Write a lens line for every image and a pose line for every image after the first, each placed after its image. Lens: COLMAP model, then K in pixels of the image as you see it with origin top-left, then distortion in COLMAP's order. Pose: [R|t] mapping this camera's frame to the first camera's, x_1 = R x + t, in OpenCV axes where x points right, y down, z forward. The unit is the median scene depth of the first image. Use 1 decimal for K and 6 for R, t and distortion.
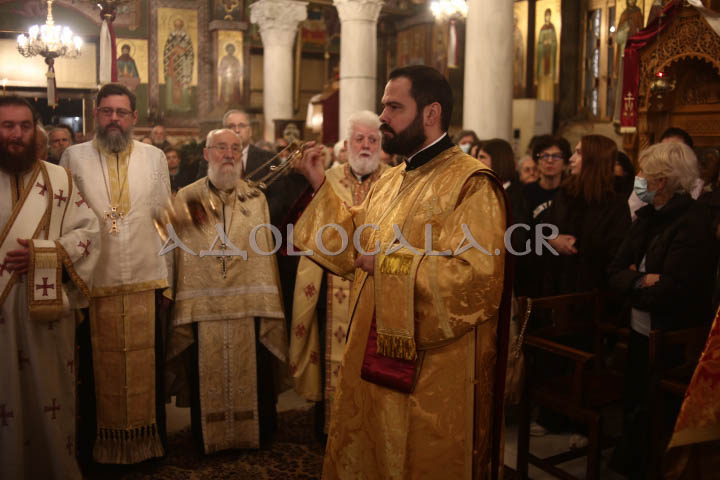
lens RADIAL K [[717.9, 0, 360.0], [0, 717.9, 240.0], [0, 0, 1]] dist [-0.128571, 0.085021]
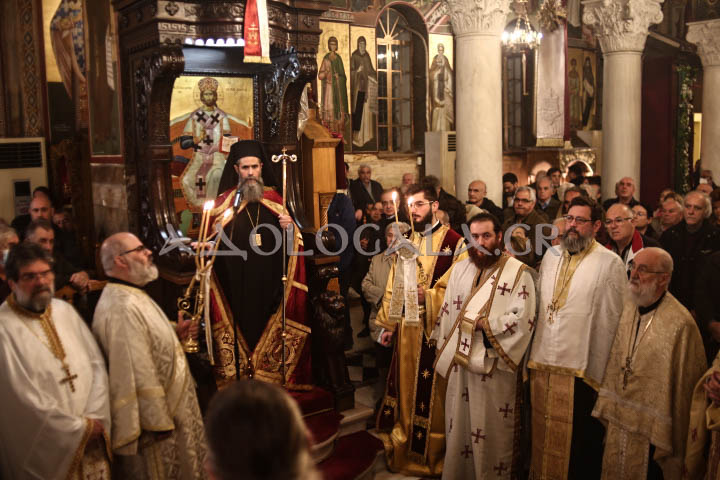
lens RADIAL K [[713.4, 0, 360.0], [0, 713.4, 240.0], [0, 0, 1]] dist [-0.143703, 0.088796]
pose [[0.128174, 0.117618, -0.984752, 0.278309], [-0.089115, 0.990292, 0.106681, -0.087948], [0.987740, 0.074083, 0.137411, 0.177314]]
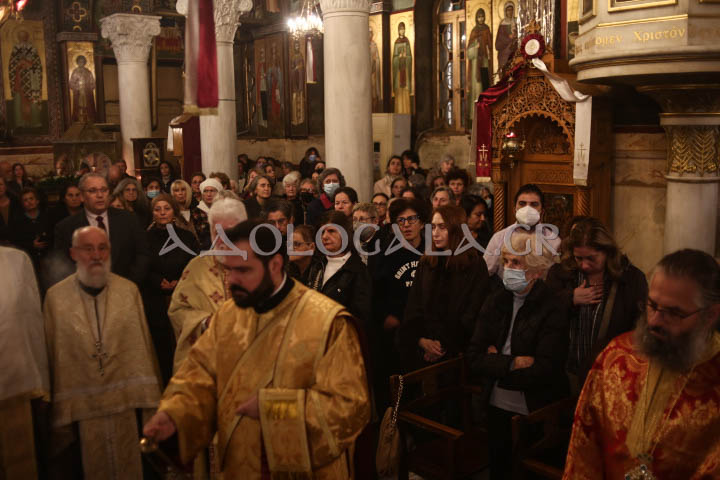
lens RADIAL K [[714.5, 0, 360.0], [0, 714.5, 240.0], [0, 0, 1]] dist [-0.136972, 0.102611]
pose [[0.980729, -0.060401, 0.185804, -0.002551], [0.053379, 0.997667, 0.042570, -0.060080], [-0.187942, -0.031832, 0.981664, -0.008527]]
